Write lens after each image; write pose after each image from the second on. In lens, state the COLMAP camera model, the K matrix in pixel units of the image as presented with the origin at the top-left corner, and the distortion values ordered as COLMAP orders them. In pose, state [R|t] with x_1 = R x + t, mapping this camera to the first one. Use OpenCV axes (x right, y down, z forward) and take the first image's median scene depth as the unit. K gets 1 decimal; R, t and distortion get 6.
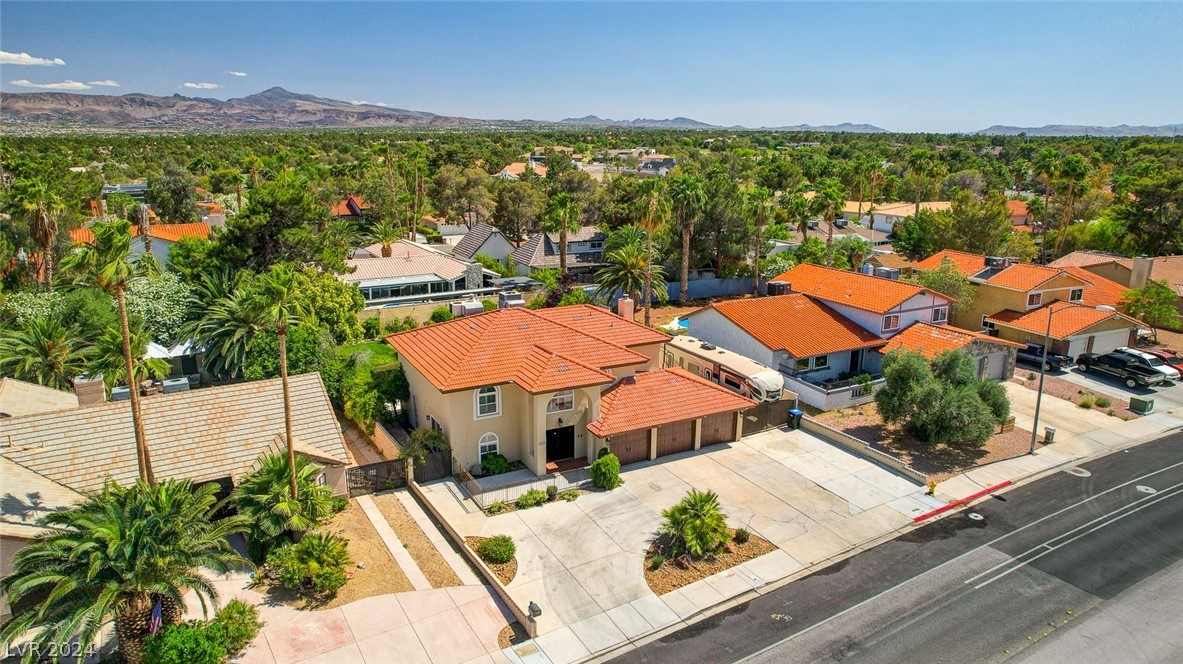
lens RADIAL K [[759.3, 0, 588.7], [0, 759.3, 317.2], [0, 0, 1]] dist [-0.082621, 0.078230]
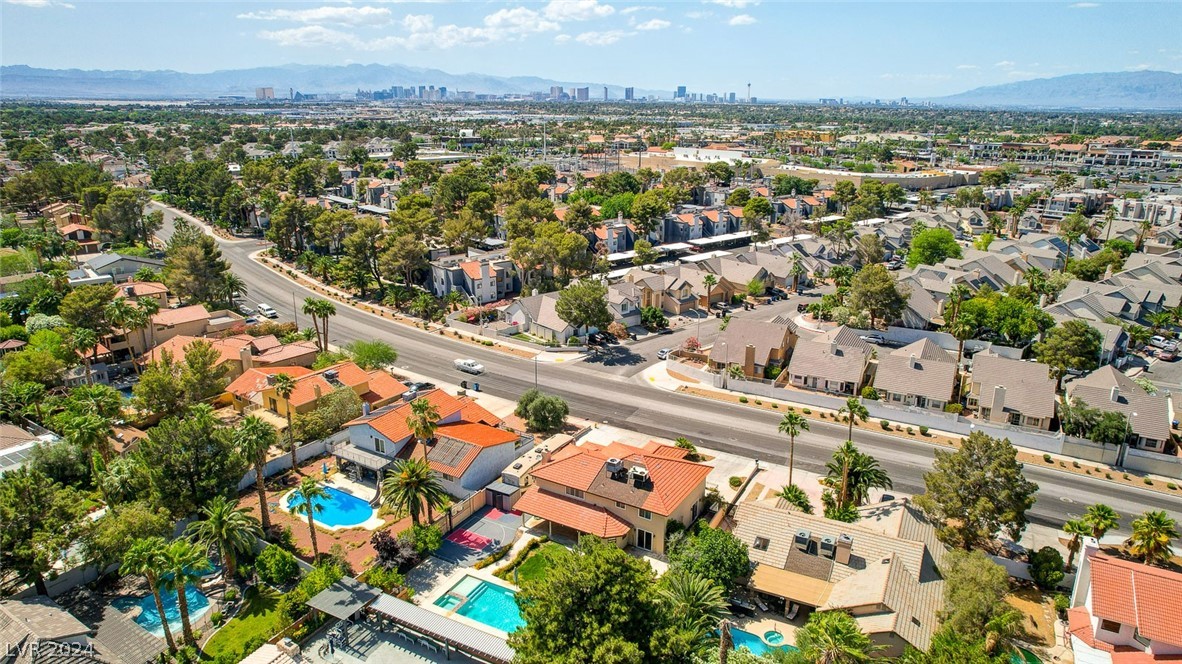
lens RADIAL K [[758.7, 0, 588.2], [0, 758.7, 317.2], [0, 0, 1]] dist [-0.082621, 0.078230]
pose [[-0.508111, -0.247522, 0.824958, -1.475644], [0.194162, 0.900242, 0.389699, -1.049289], [-0.839121, 0.358186, -0.409364, 1.782212]]
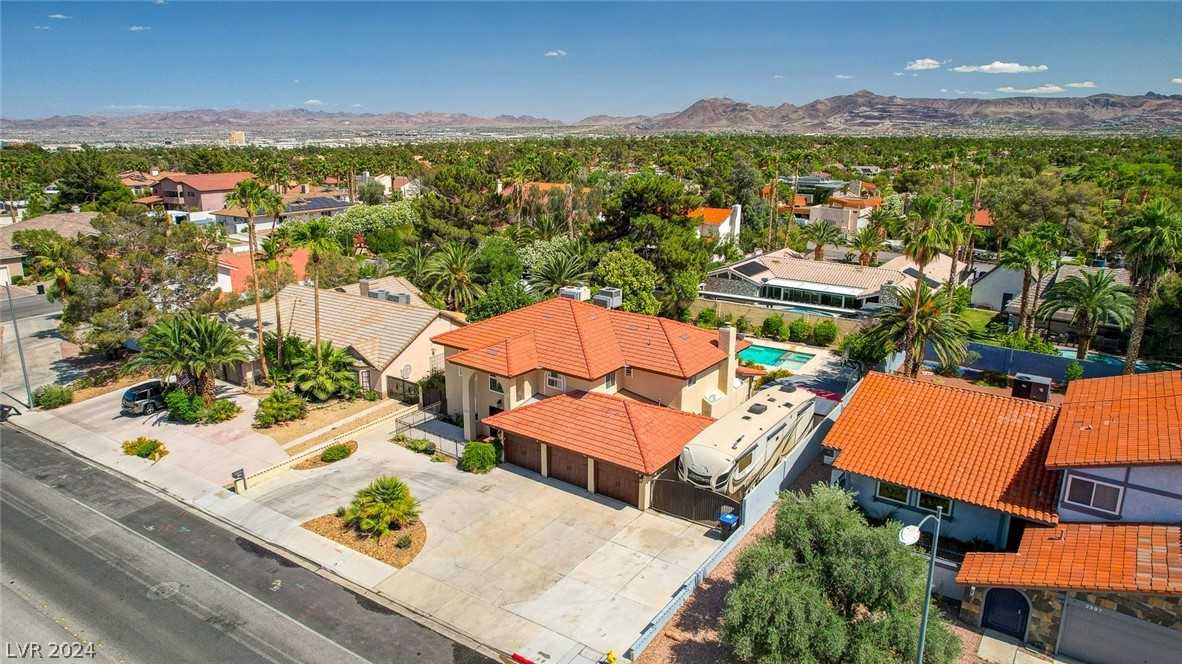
lens RADIAL K [[758.7, 0, 588.2], [0, 758.7, 317.2], [0, 0, 1]] dist [-0.082621, 0.078230]
pose [[0.435087, 0.212146, -0.875039, 0.873165], [-0.214238, 0.968327, 0.128239, -0.134083], [0.874530, 0.131671, 0.466756, 0.568384]]
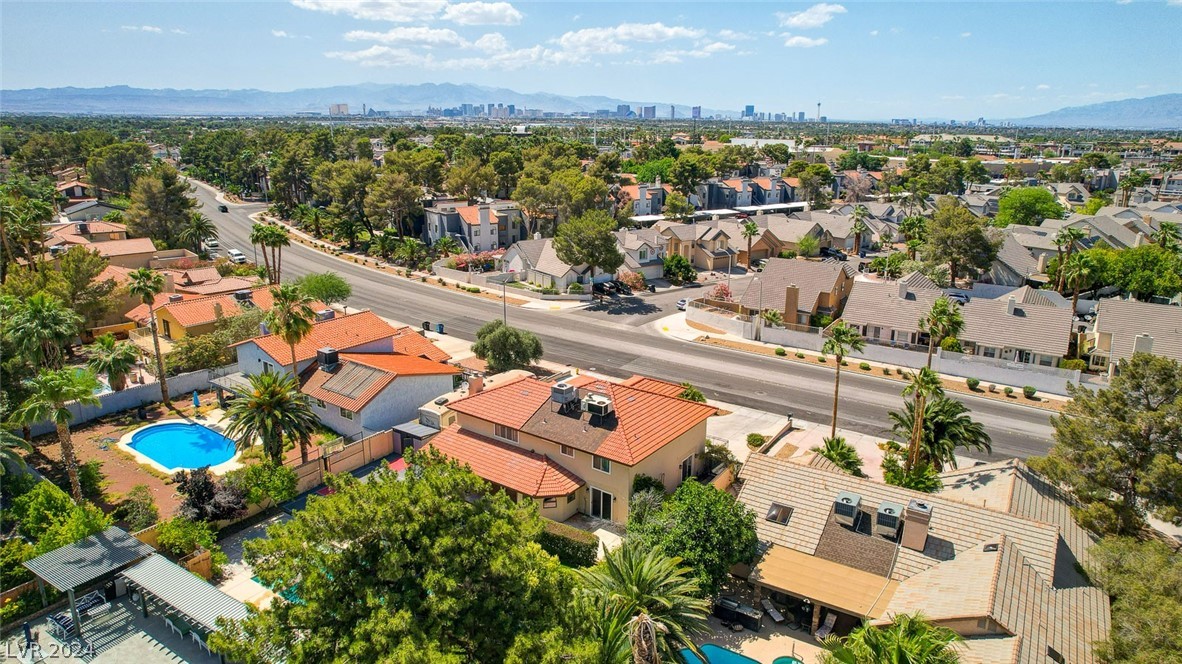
lens RADIAL K [[758.7, 0, 588.2], [0, 758.7, 317.2], [0, 0, 1]] dist [-0.082621, 0.078230]
pose [[-0.431868, -0.238793, 0.869752, -1.147841], [0.200365, 0.914819, 0.350657, -0.546277], [-0.879400, 0.325705, -0.347235, 1.466009]]
